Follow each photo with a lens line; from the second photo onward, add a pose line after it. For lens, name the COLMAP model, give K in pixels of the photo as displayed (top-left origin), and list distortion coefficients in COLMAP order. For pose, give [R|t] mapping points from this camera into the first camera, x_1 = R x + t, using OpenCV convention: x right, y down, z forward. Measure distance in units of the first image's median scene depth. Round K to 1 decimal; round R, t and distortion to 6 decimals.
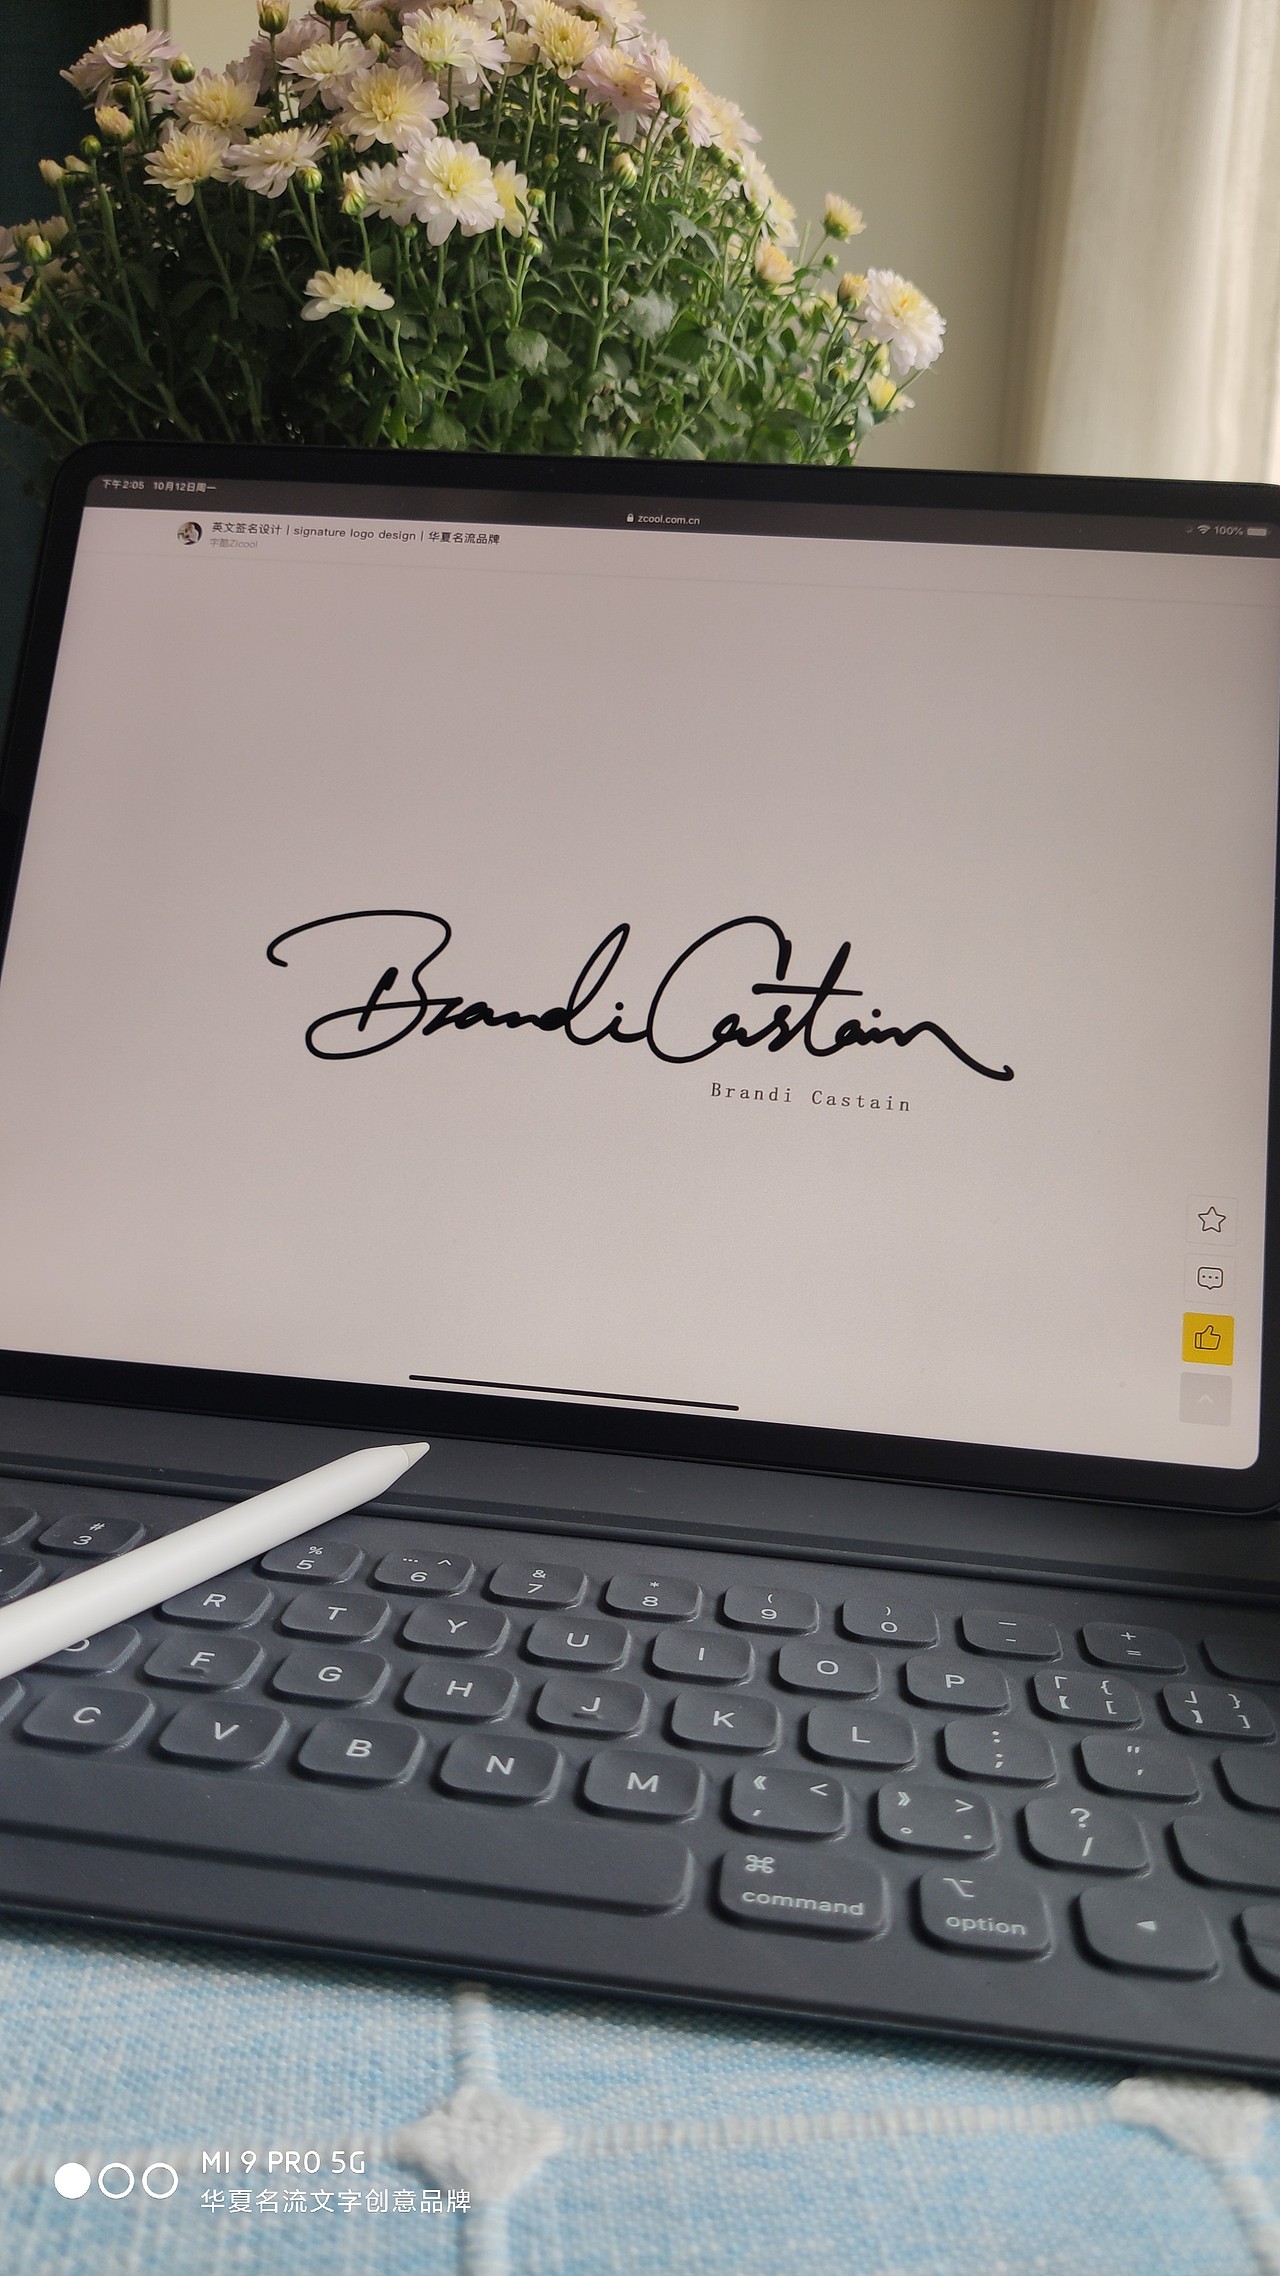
lens RADIAL K [[1891.8, 0, 647.5], [0, 1891.8, 1129.3], [0, 0, 1]] dist [-0.051930, 0.018672]
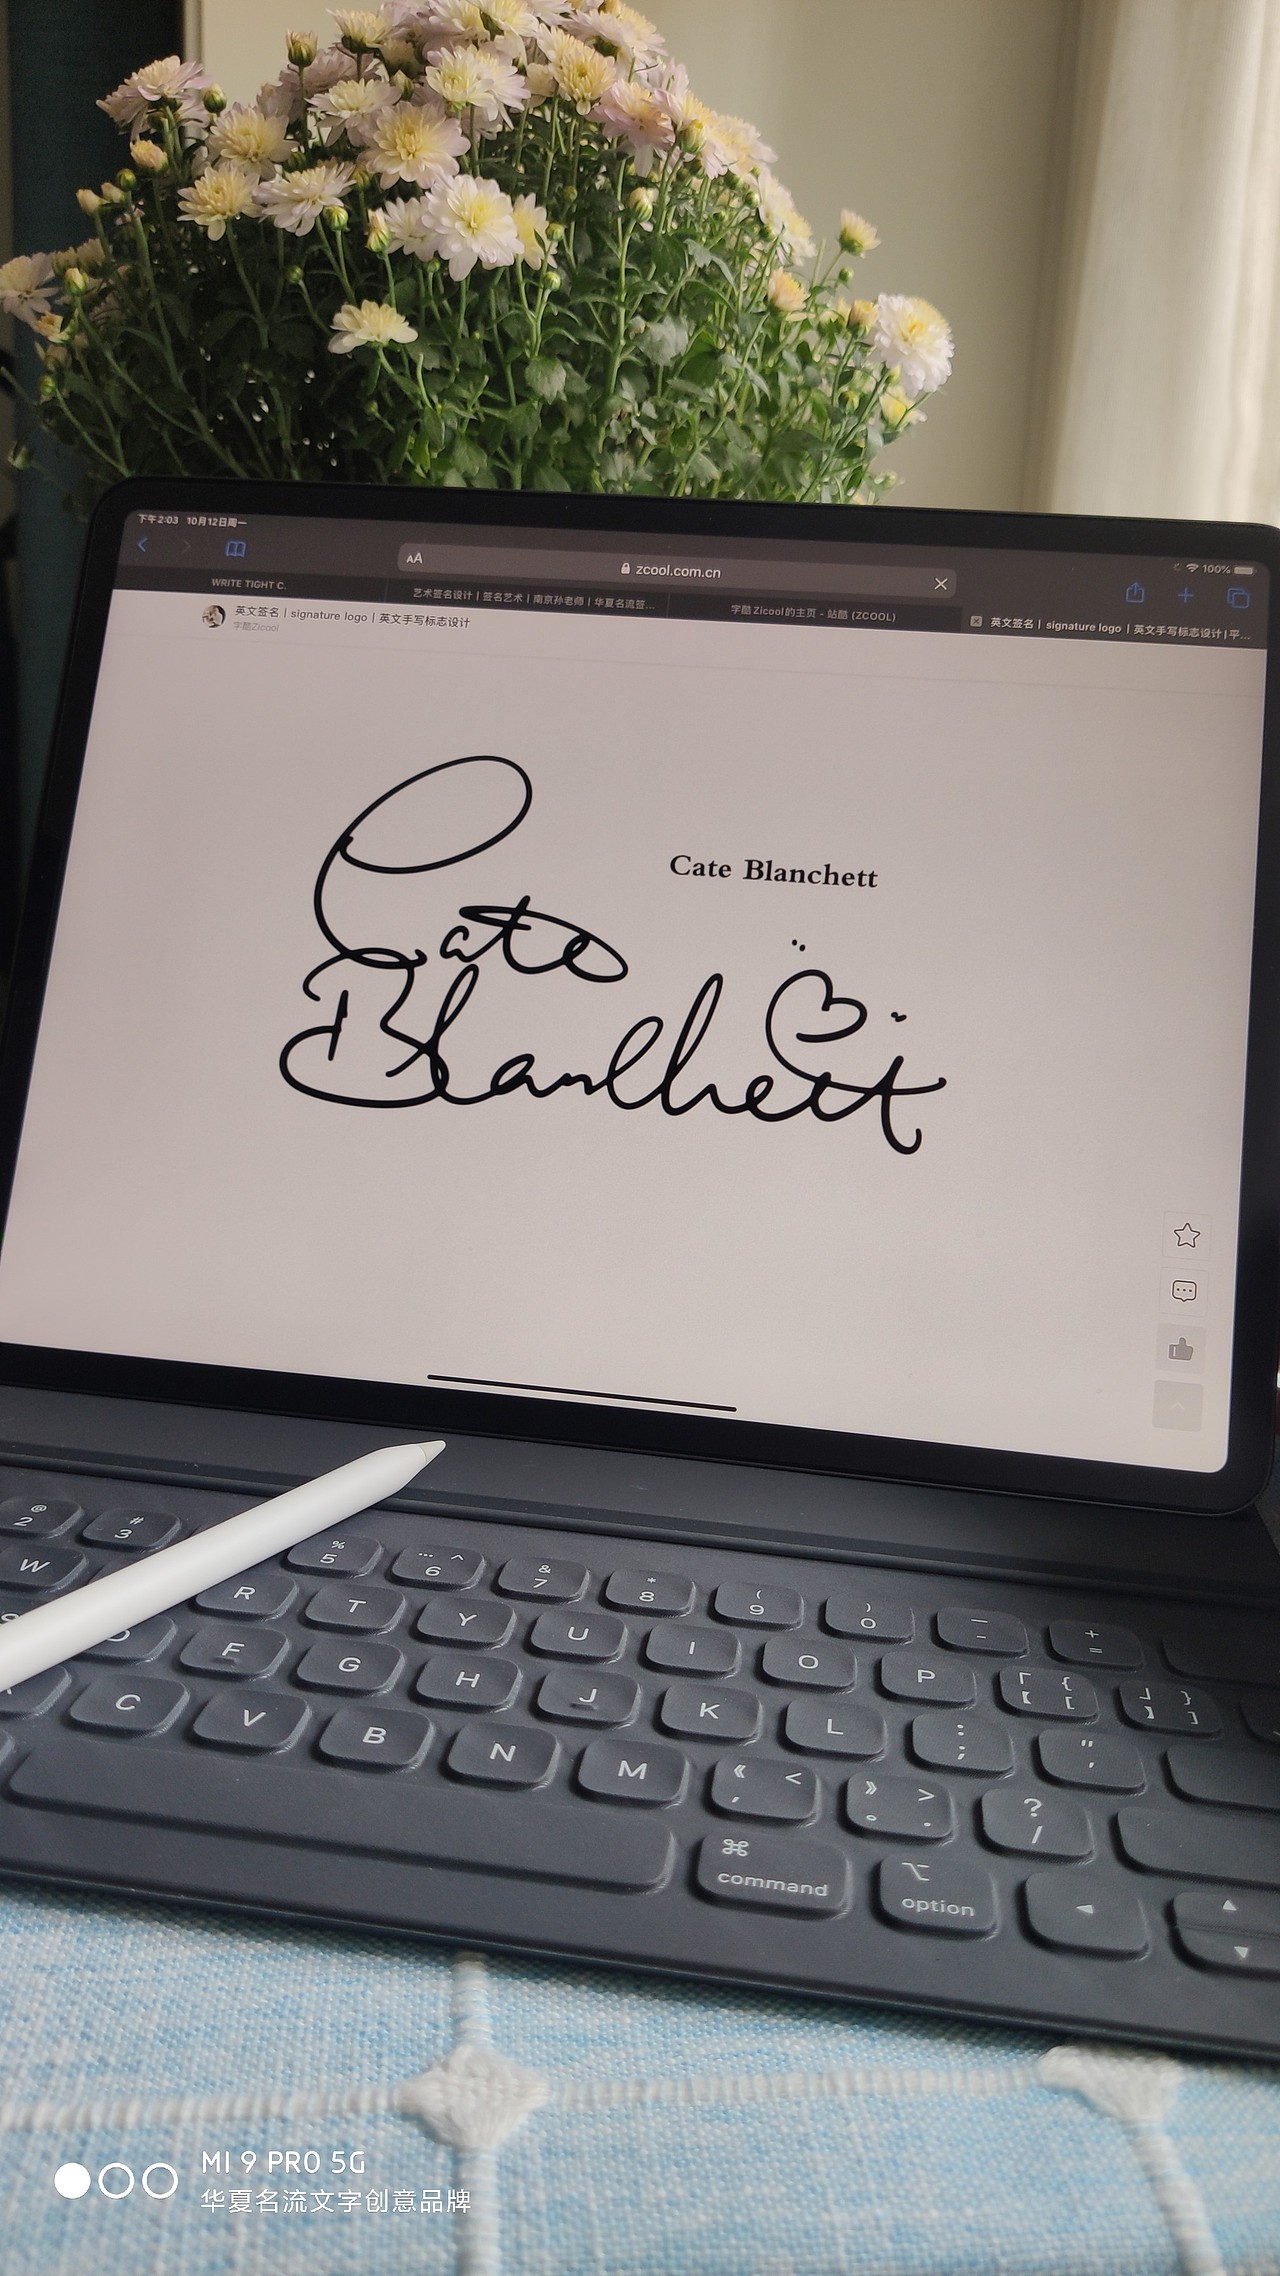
lens RADIAL K [[1891.8, 0, 646.5], [0, 1891.8, 1128.2], [0, 0, 1]] dist [-0.051930, 0.018672]
pose [[0.999805, 0.005104, -0.019099, 0.013534], [-0.004614, 0.999661, 0.025618, -0.029669], [0.019224, -0.025525, 0.999489, -0.046400]]
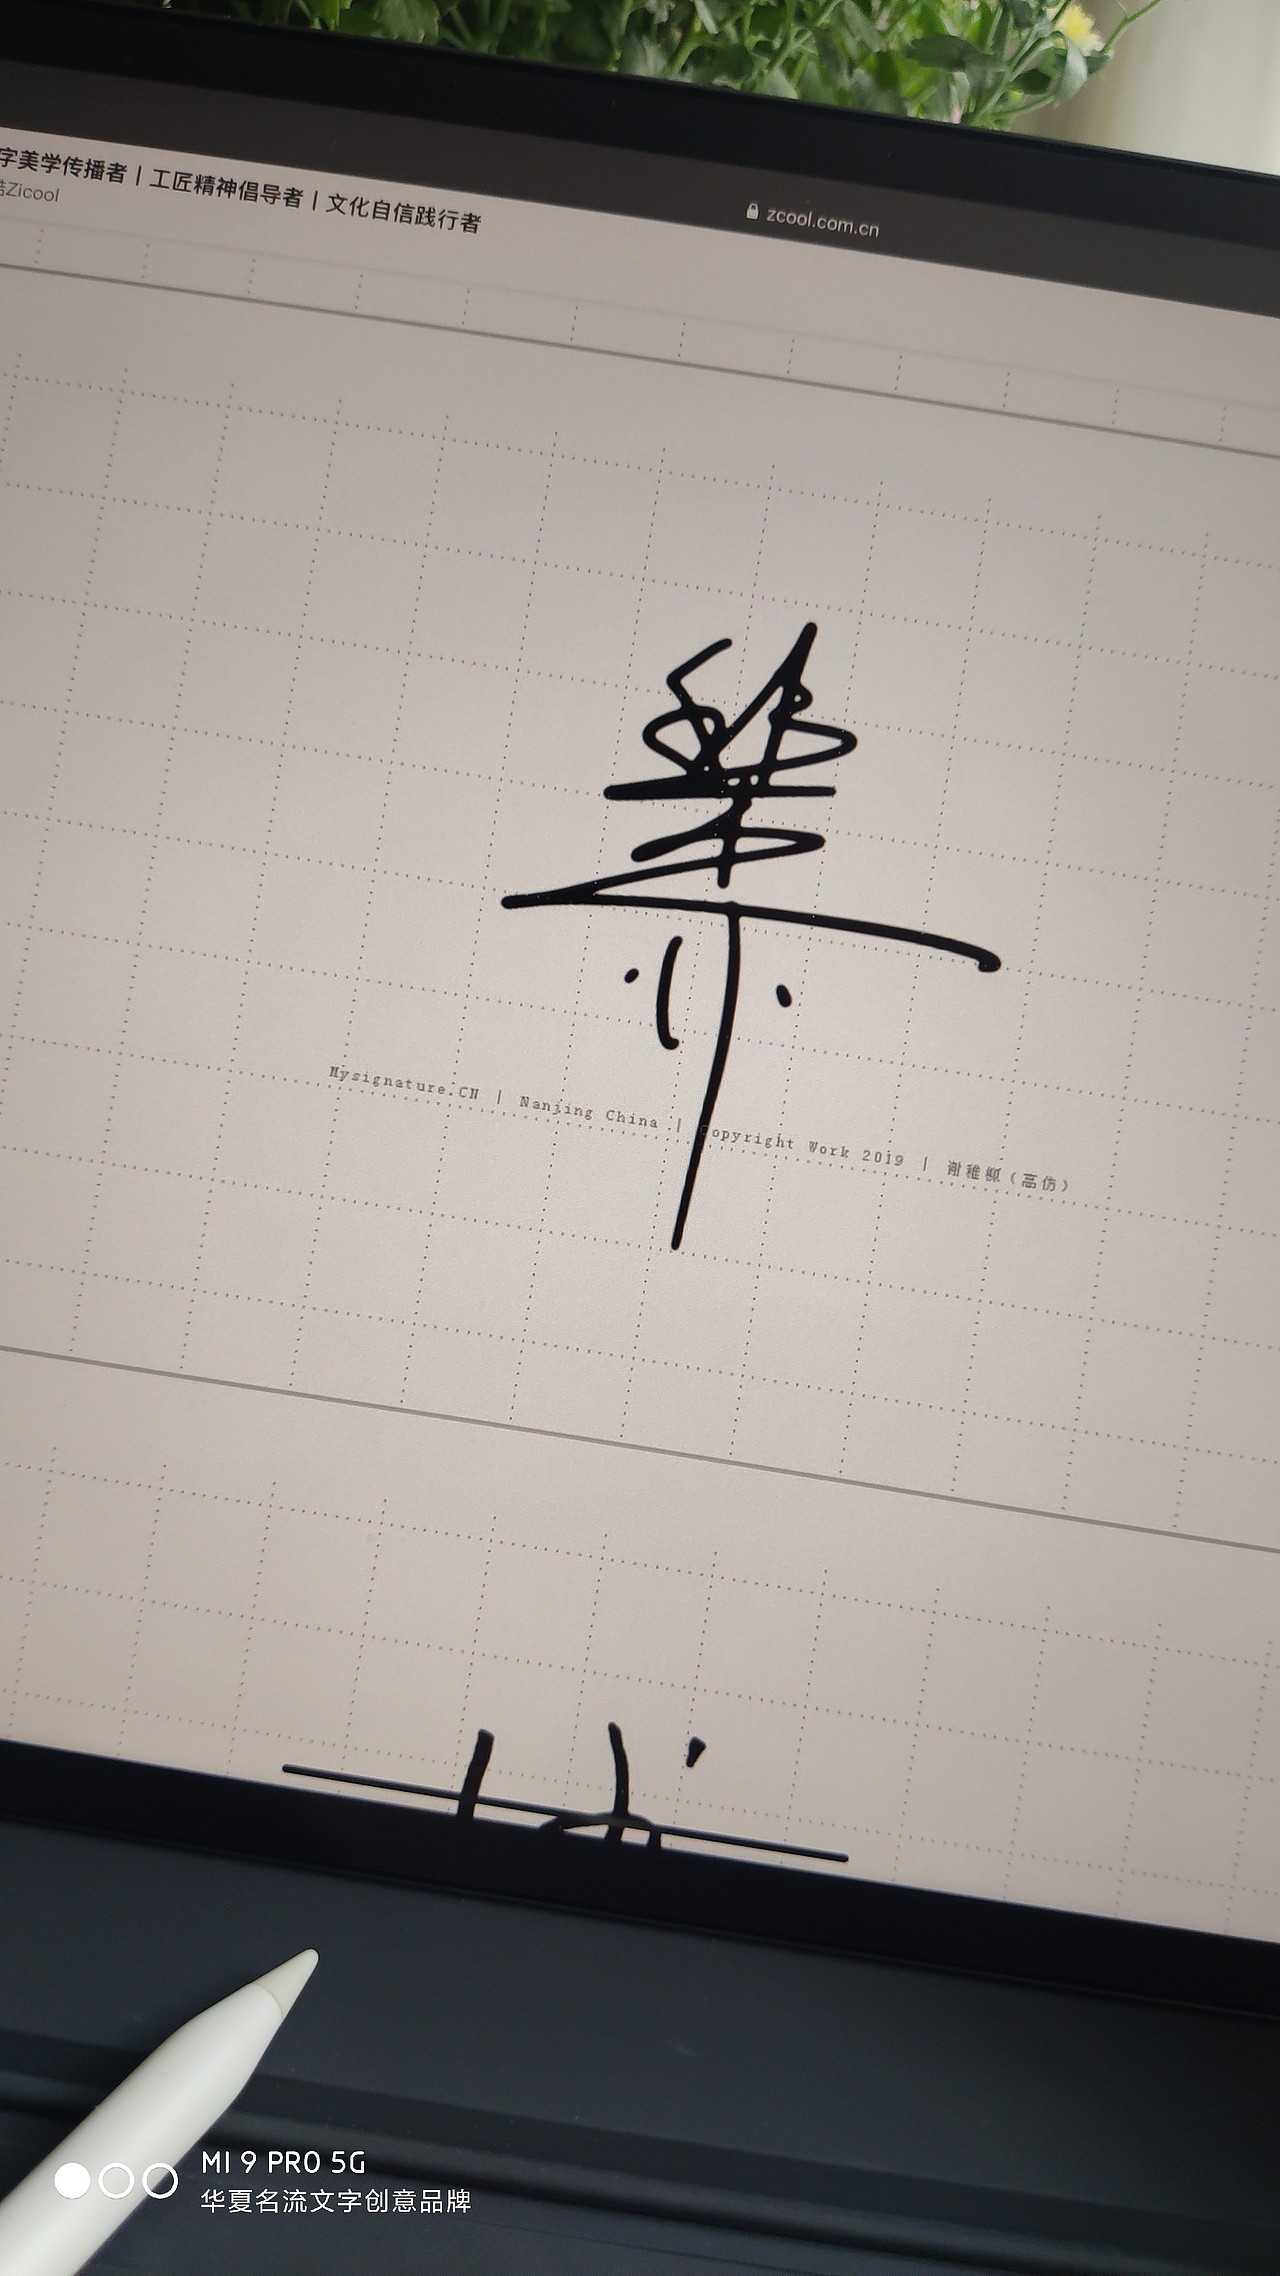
lens RADIAL K [[1891.8, 0, 638.9], [0, 1891.8, 1137.3], [0, 0, 1]] dist [-0.051930, 0.018672]
pose [[0.994684, 0.062717, 0.081677, -0.062445], [-0.075944, 0.982427, 0.170497, -0.134081], [-0.069548, -0.175793, 0.981967, 0.374554]]
